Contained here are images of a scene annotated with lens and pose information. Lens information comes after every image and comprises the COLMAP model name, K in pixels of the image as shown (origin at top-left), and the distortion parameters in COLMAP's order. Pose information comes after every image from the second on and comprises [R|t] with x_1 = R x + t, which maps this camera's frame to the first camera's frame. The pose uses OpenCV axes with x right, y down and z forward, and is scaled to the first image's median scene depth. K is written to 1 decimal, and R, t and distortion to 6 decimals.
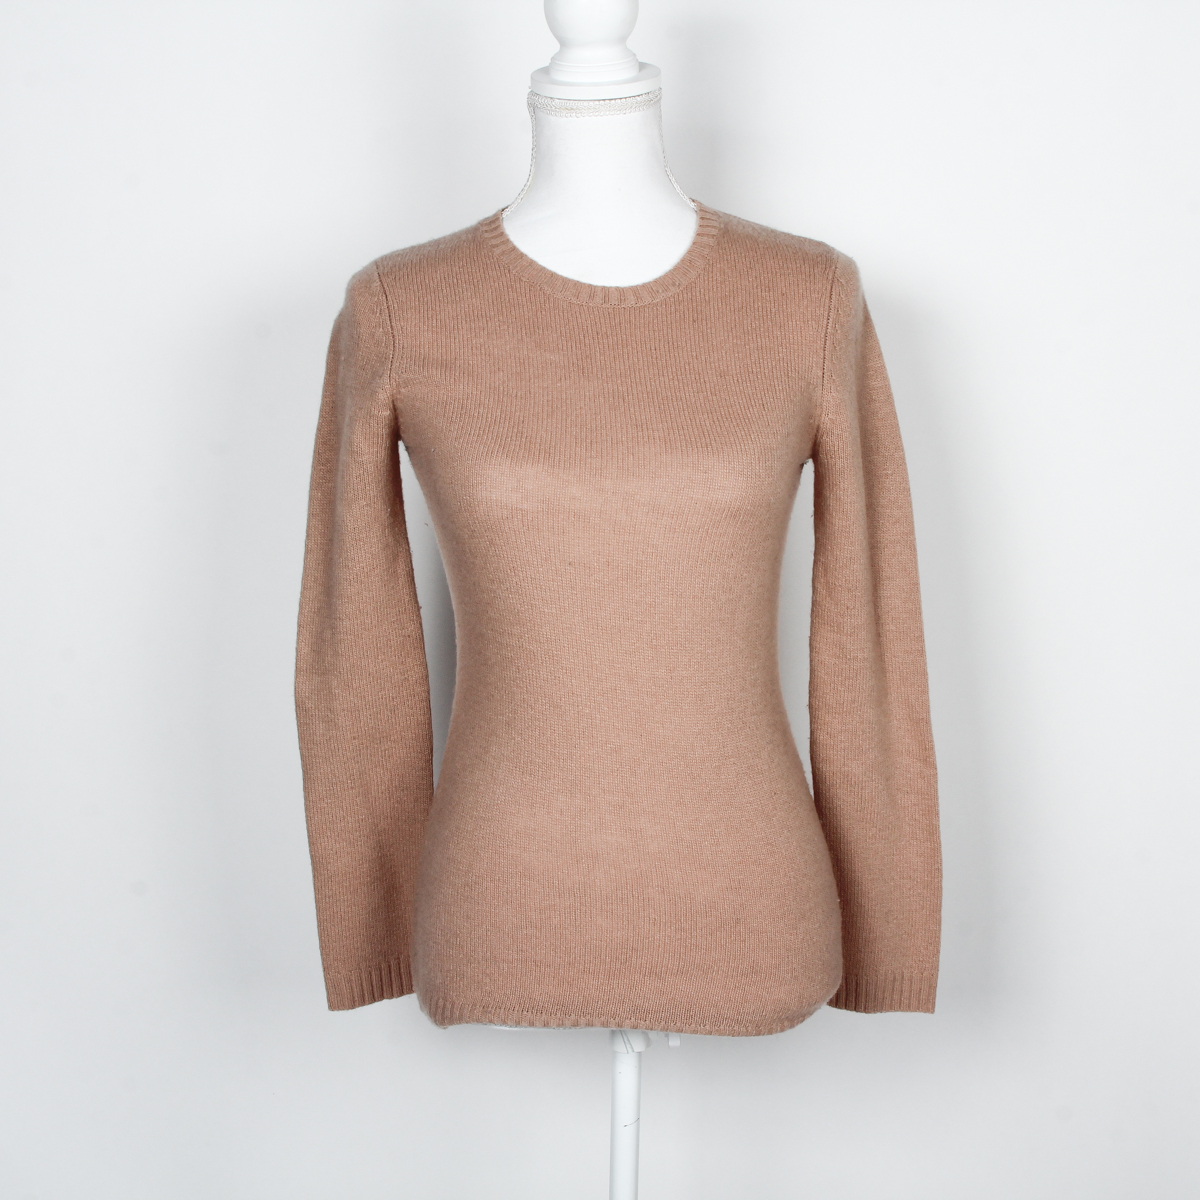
lens RADIAL K [[2030.4, 0, 600.0], [0, 2030.4, 600.0], [0, 0, 1]] dist [-0.102189, 0.075980]
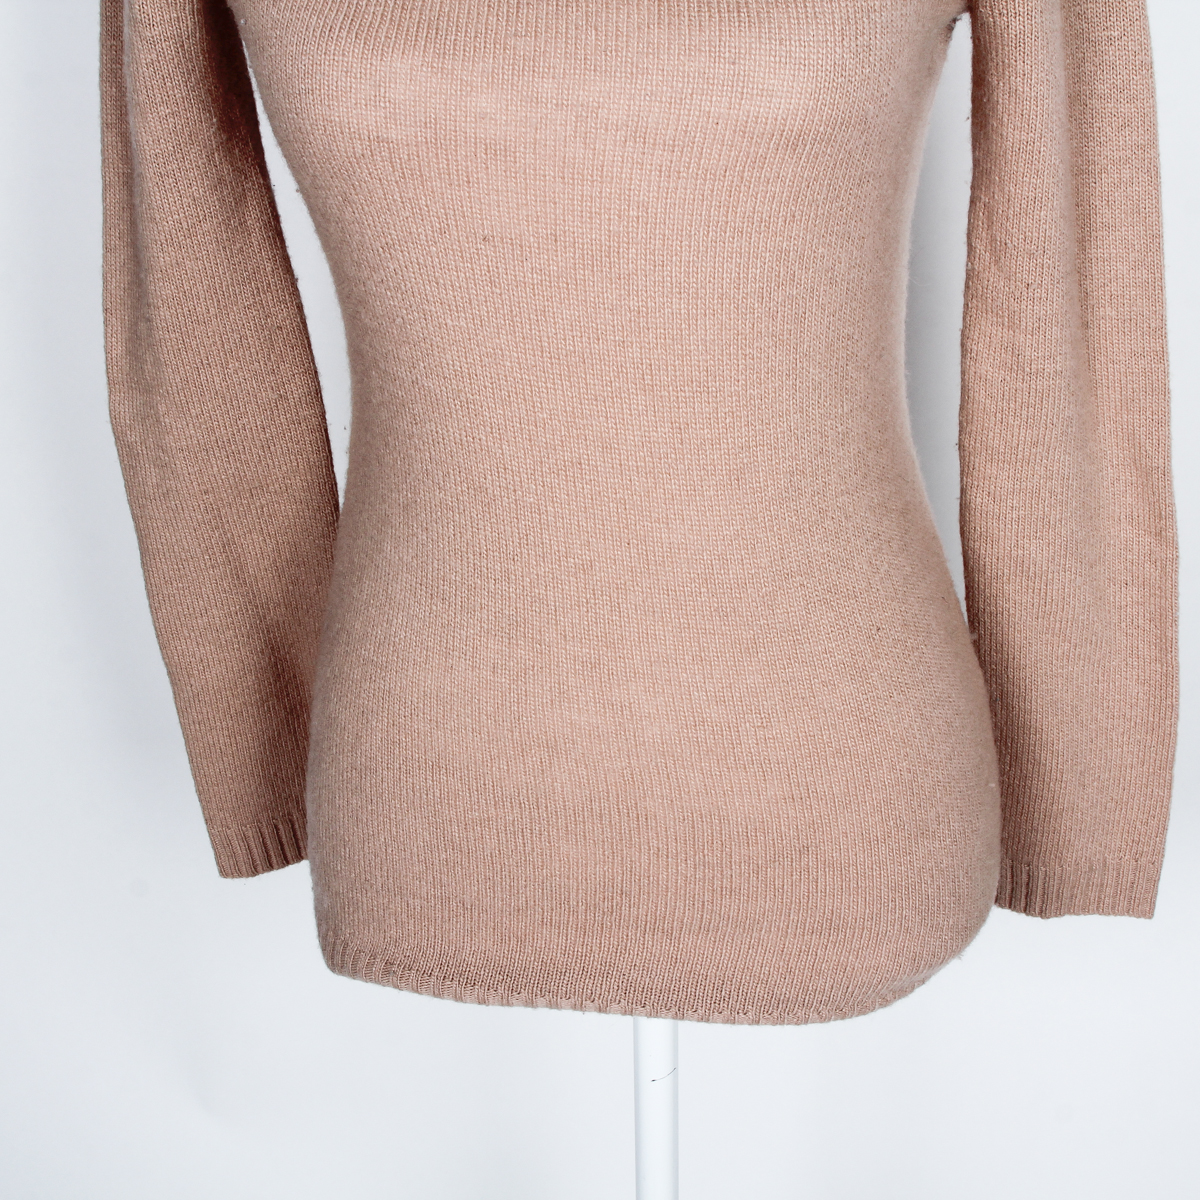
lens RADIAL K [[2030.4, 0, 600.0], [0, 2030.4, 600.0], [0, 0, 1]] dist [-0.102189, 0.075980]
pose [[0.991100, 0.019895, -0.131623, 0.079014], [0.014919, 0.965938, 0.258345, -0.057156], [0.132280, -0.258009, 0.957044, 0.423161]]
